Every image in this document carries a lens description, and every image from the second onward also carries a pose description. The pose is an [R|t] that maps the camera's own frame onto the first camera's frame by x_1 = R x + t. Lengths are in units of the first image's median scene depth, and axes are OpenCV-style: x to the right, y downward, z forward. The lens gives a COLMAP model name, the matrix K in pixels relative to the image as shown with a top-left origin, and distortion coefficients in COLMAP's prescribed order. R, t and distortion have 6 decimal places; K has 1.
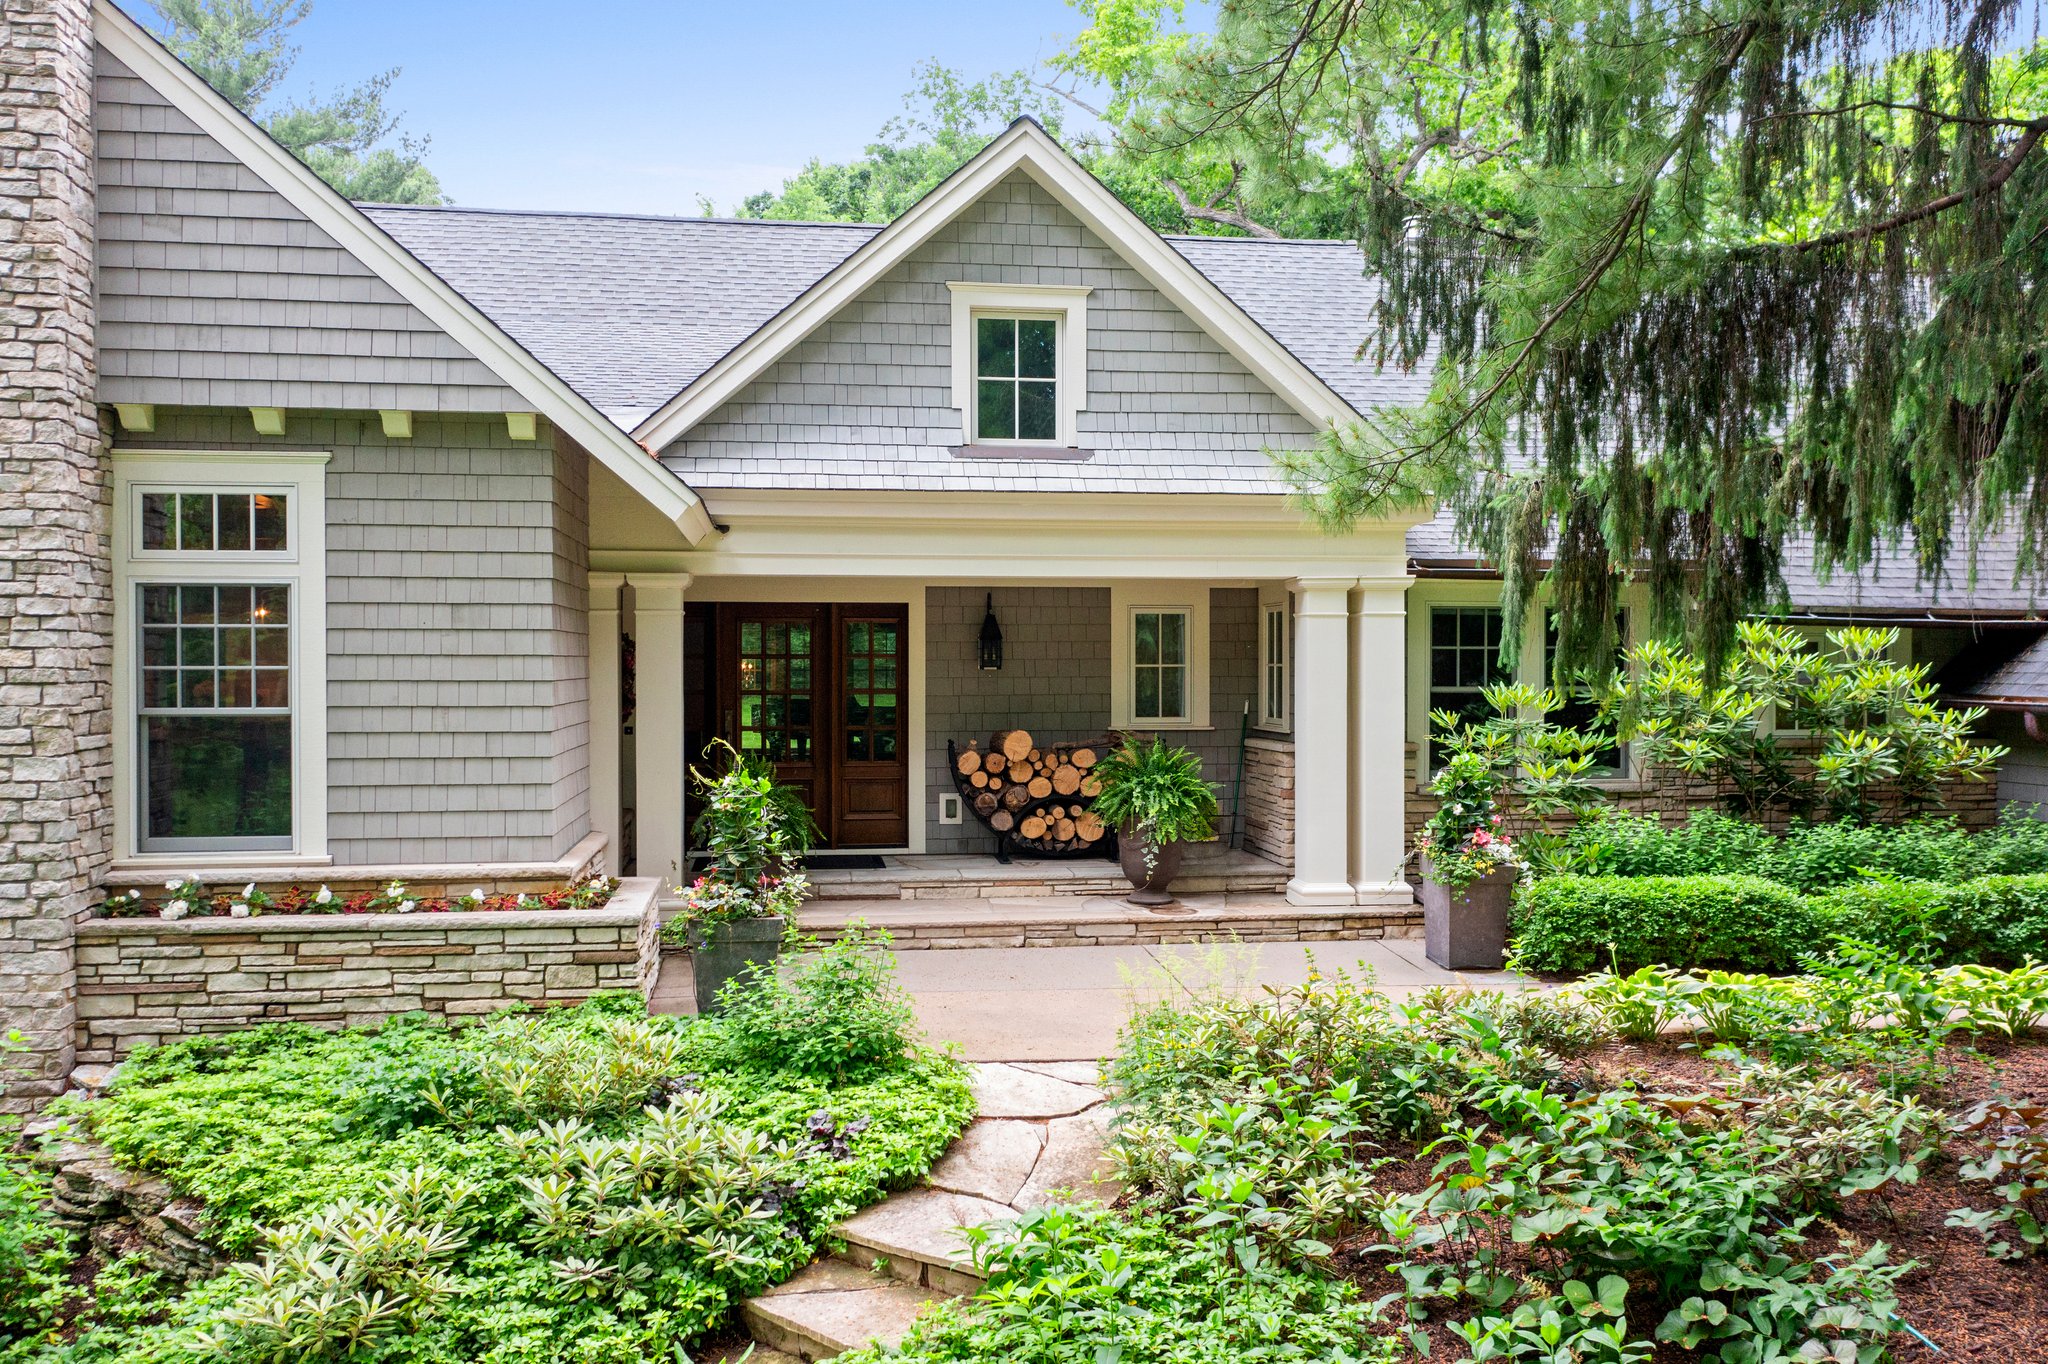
lens RADIAL K [[1617.0, 0, 1023.3], [0, 1617.0, 659.9], [0, 0, 1]] dist [0.000092, -0.000358]
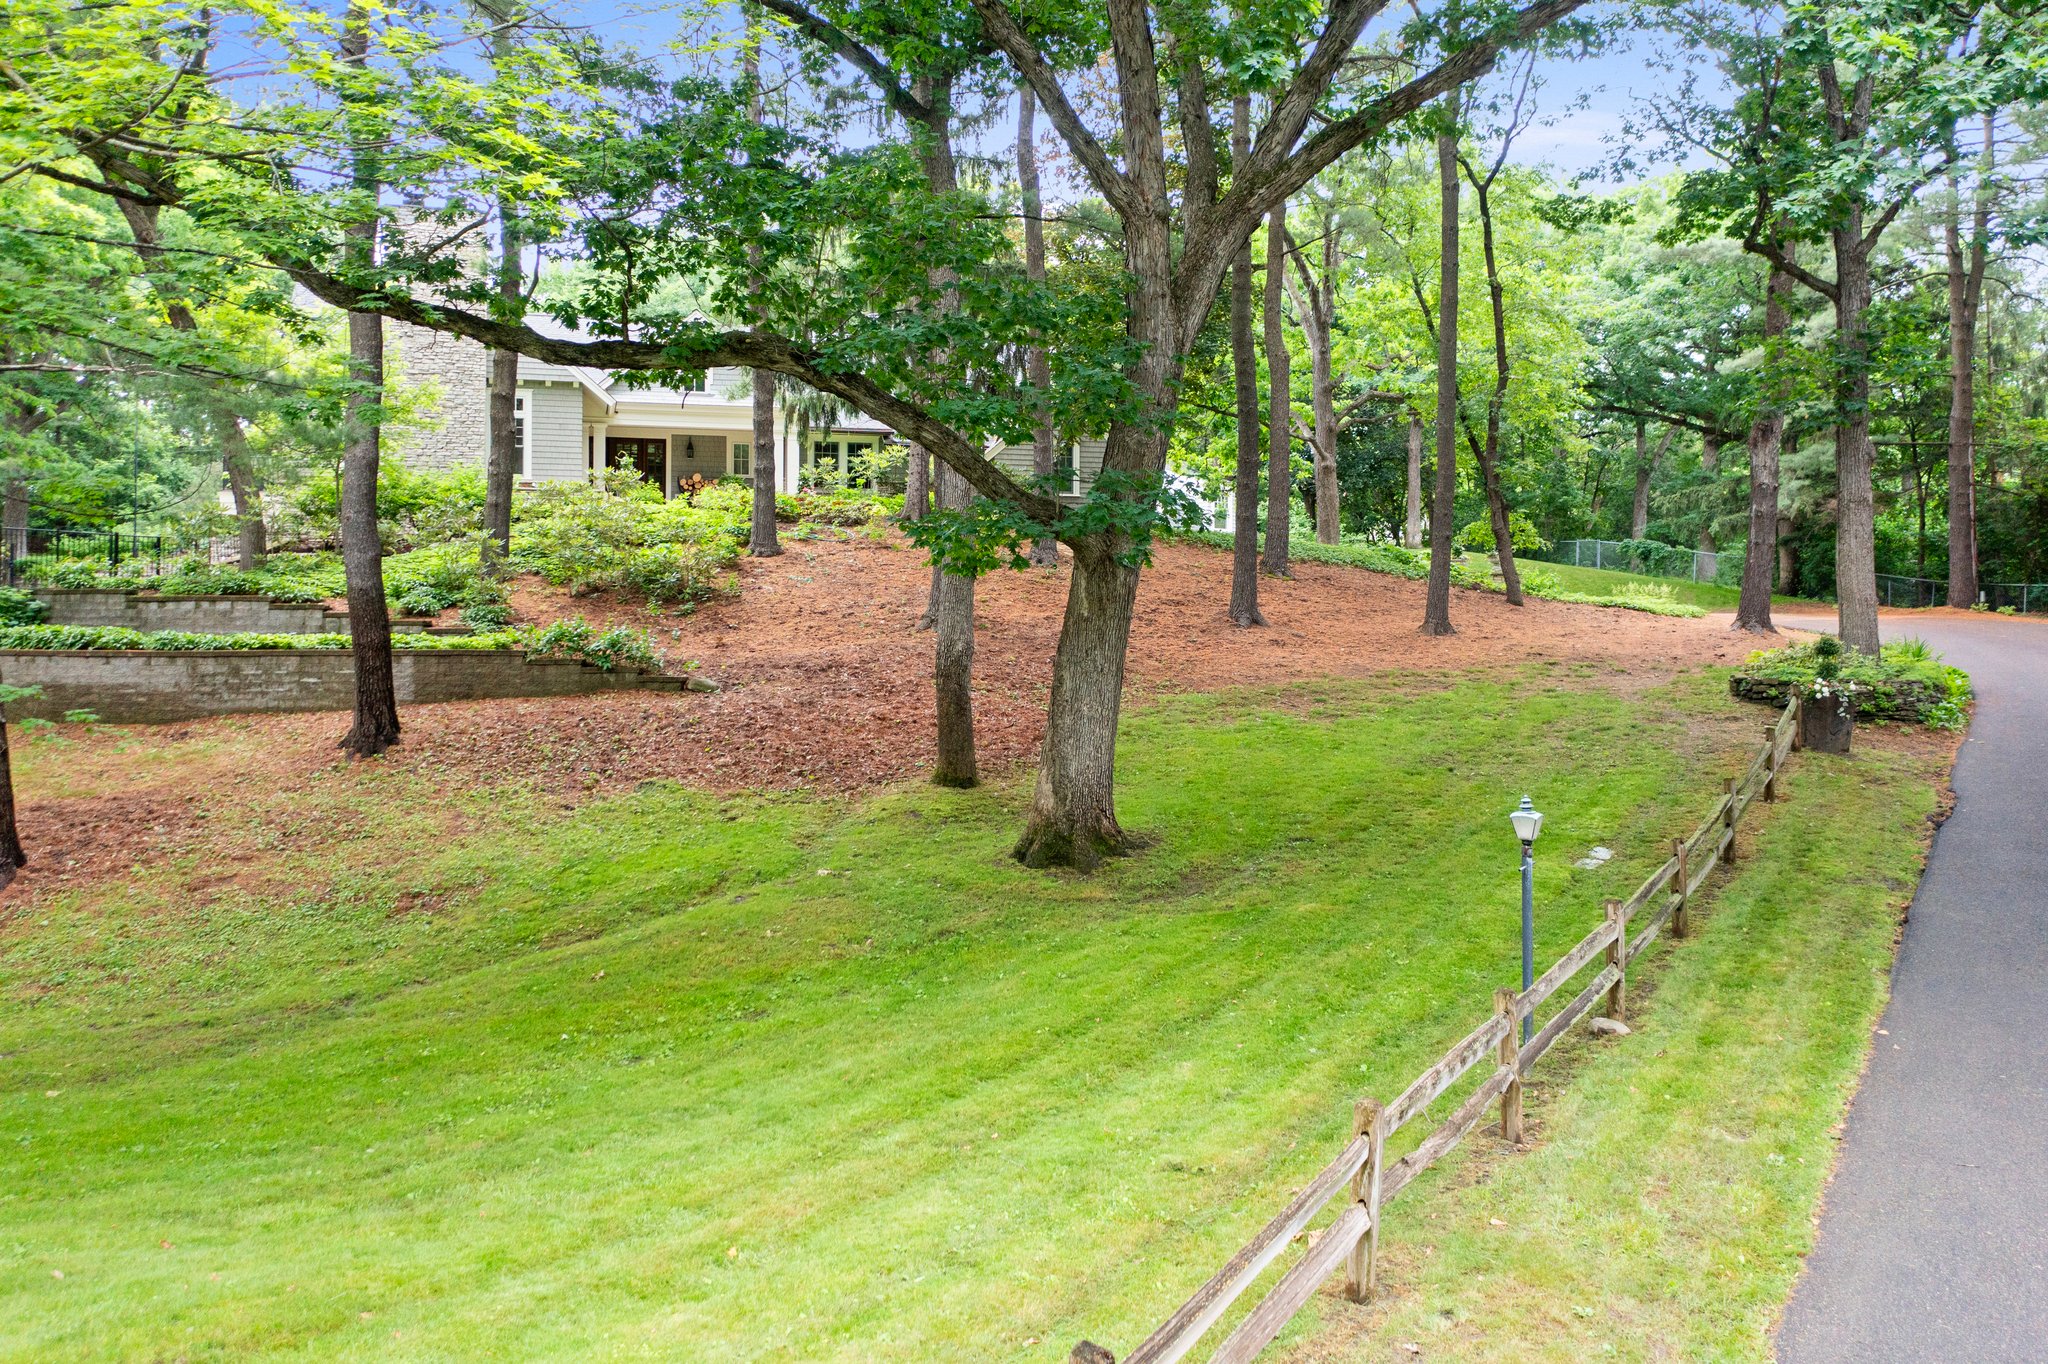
lens RADIAL K [[1657.1, 0, 1010.7], [0, 1657.1, 656.5], [0, 0, 1]] dist [0.006067, 0.008416]
pose [[0.993625, 0.001979, 0.112719, 0.304685], [-0.002259, 0.999995, 0.002360, 0.488046], [-0.112714, -0.002600, 0.993624, -3.033932]]
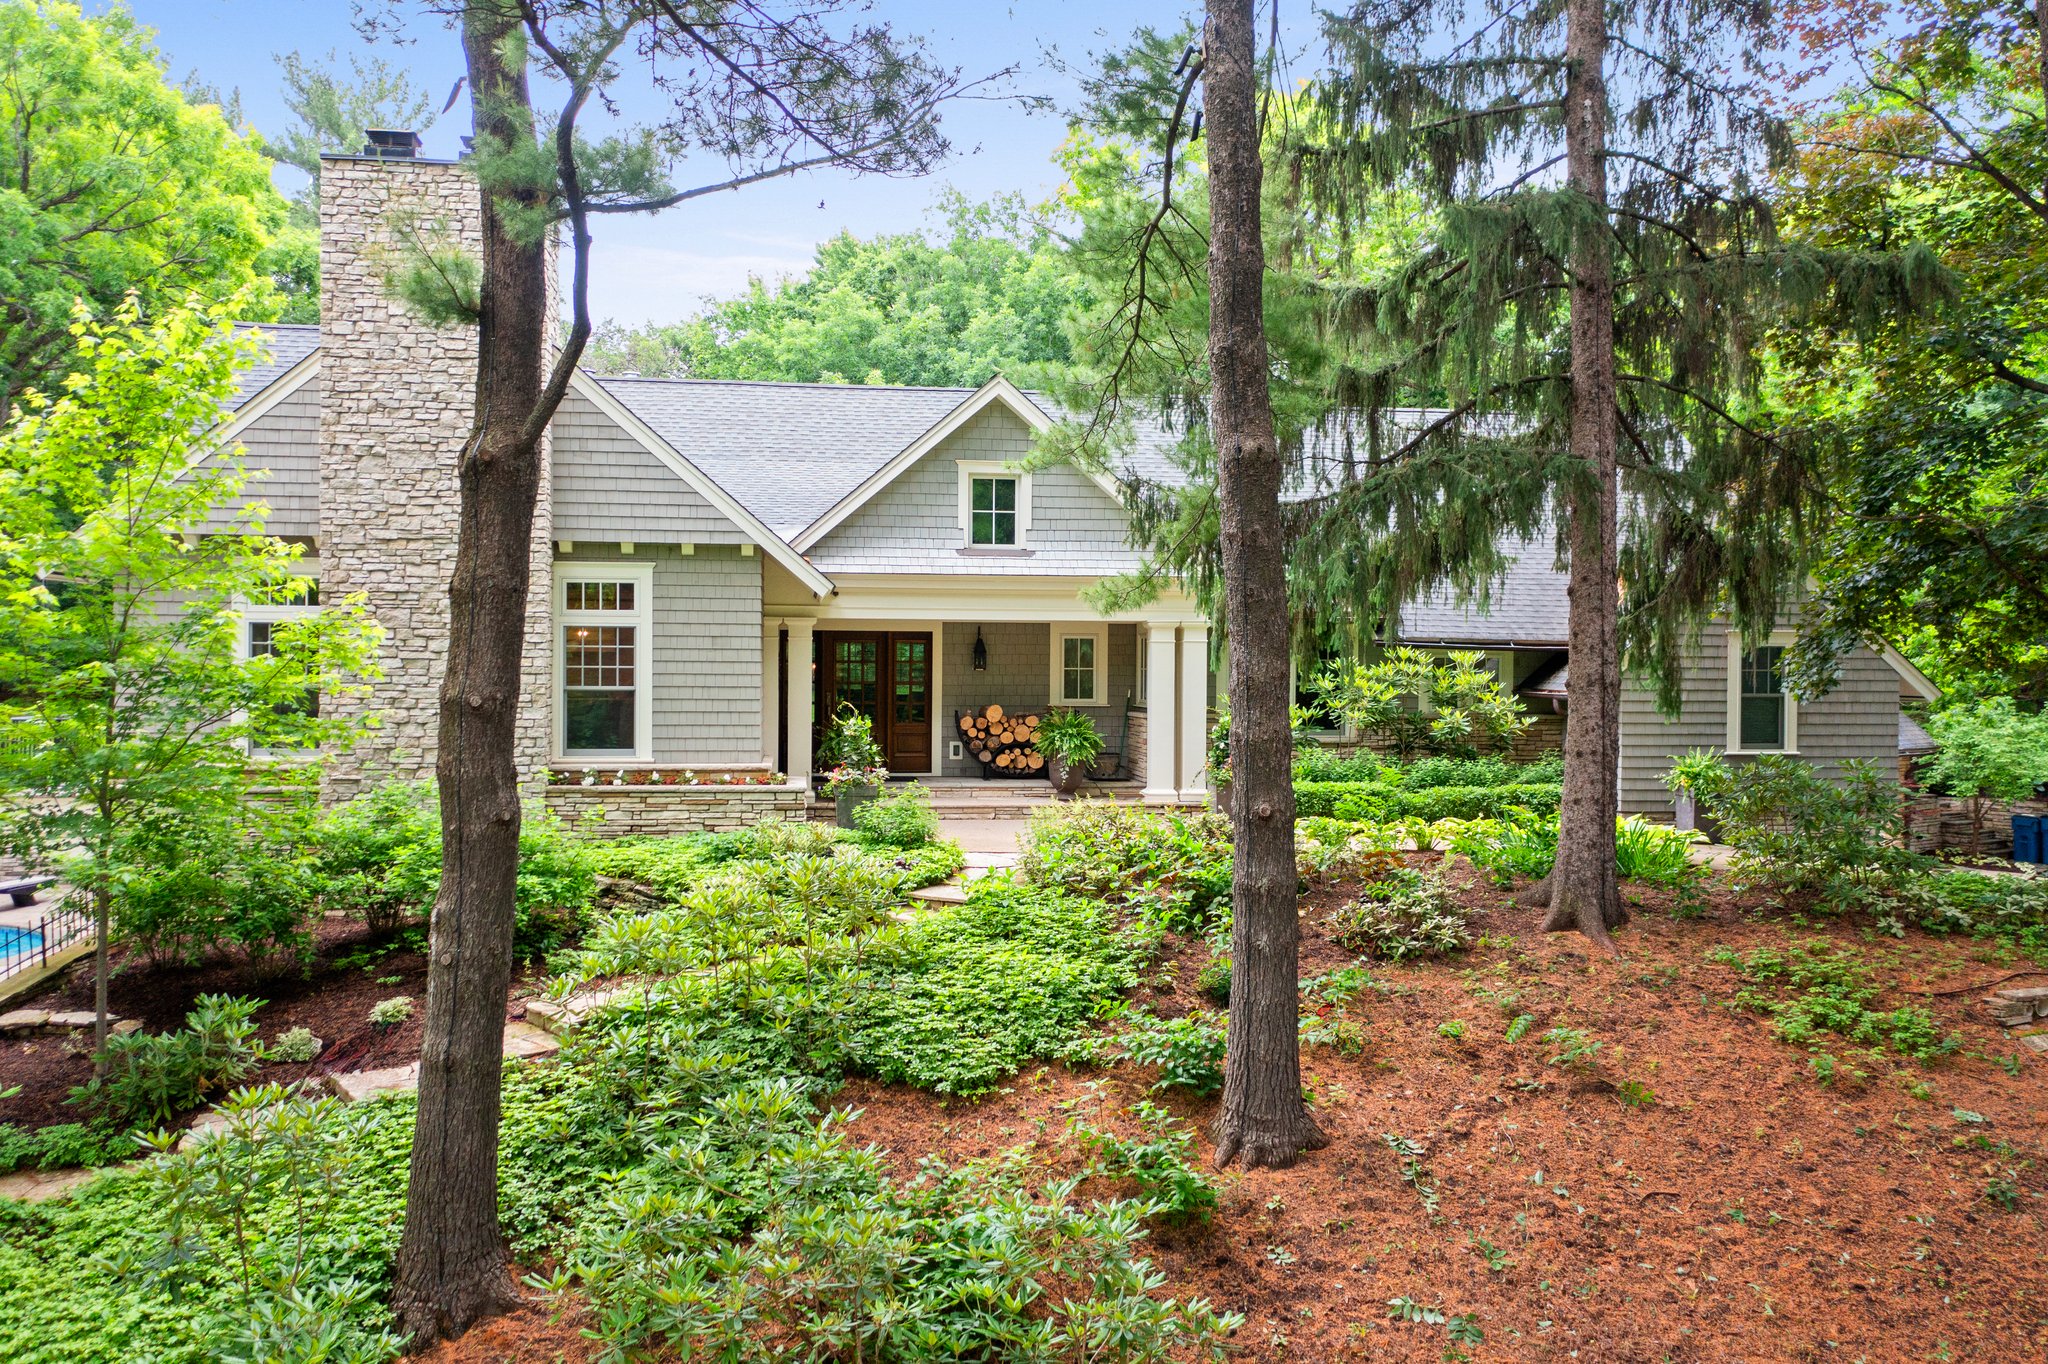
lens RADIAL K [[1617.0, 0, 1023.3], [0, 1617.0, 659.9], [0, 0, 1]] dist [0.000092, -0.000358]
pose [[0.999961, 0.006989, -0.005375, 0.041339], [-0.006991, 0.999975, -0.000475, -0.005487], [0.005372, 0.000513, 0.999985, -0.848397]]
